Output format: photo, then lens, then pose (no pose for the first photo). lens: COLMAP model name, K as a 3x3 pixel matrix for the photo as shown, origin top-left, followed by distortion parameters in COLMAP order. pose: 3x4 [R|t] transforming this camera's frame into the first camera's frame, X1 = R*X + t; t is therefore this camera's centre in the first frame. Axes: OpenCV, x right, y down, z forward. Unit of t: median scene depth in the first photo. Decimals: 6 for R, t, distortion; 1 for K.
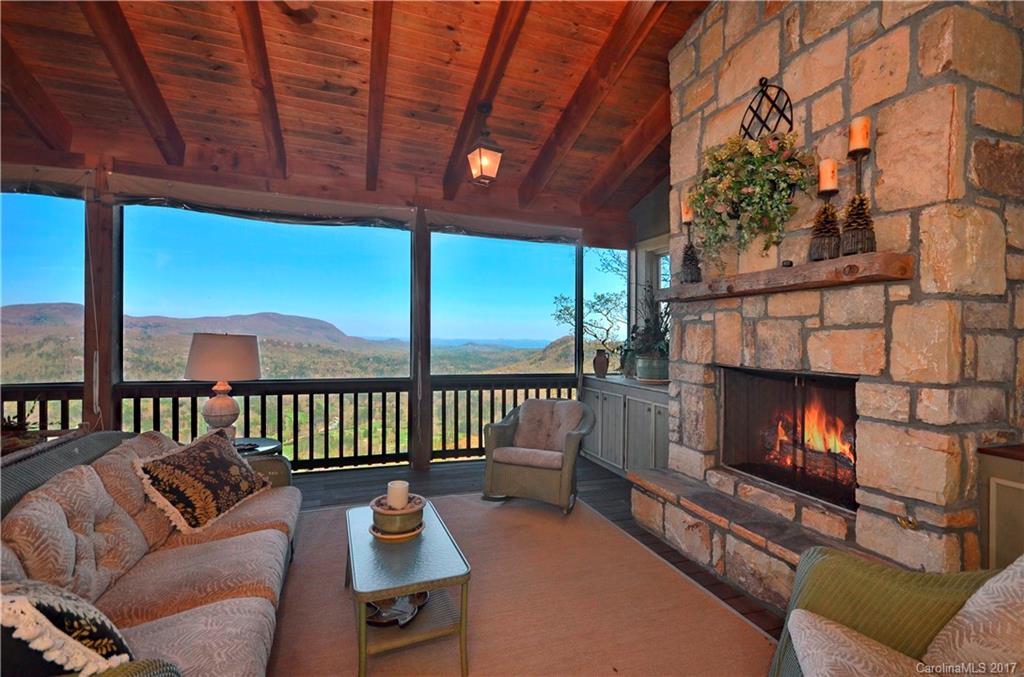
lens RADIAL K [[474.6, 0, 514.7], [0, 474.6, 340.5], [0, 0, 1]] dist [0.001927, 0.000012]
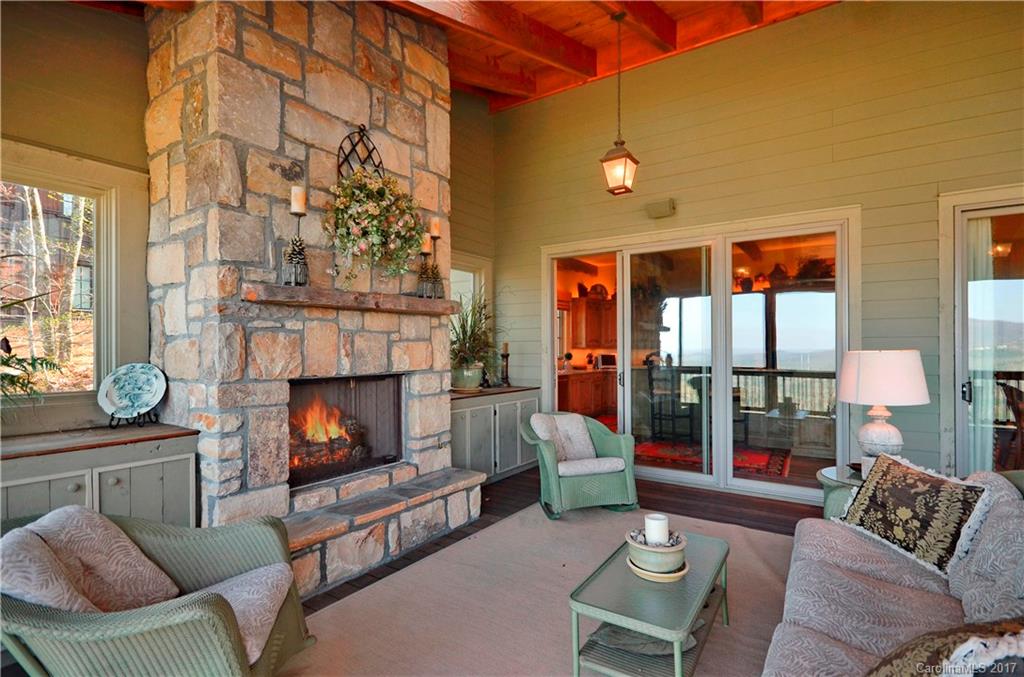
lens RADIAL K [[476.5, 0, 506.9], [0, 476.5, 341.2], [0, 0, 1]] dist [0.000479, 0.000043]
pose [[-0.570490, -0.003523, 0.821297, -0.638975], [0.000446, 0.999989, 0.004600, -0.027474], [-0.821305, 0.002991, -0.570482, 1.377298]]
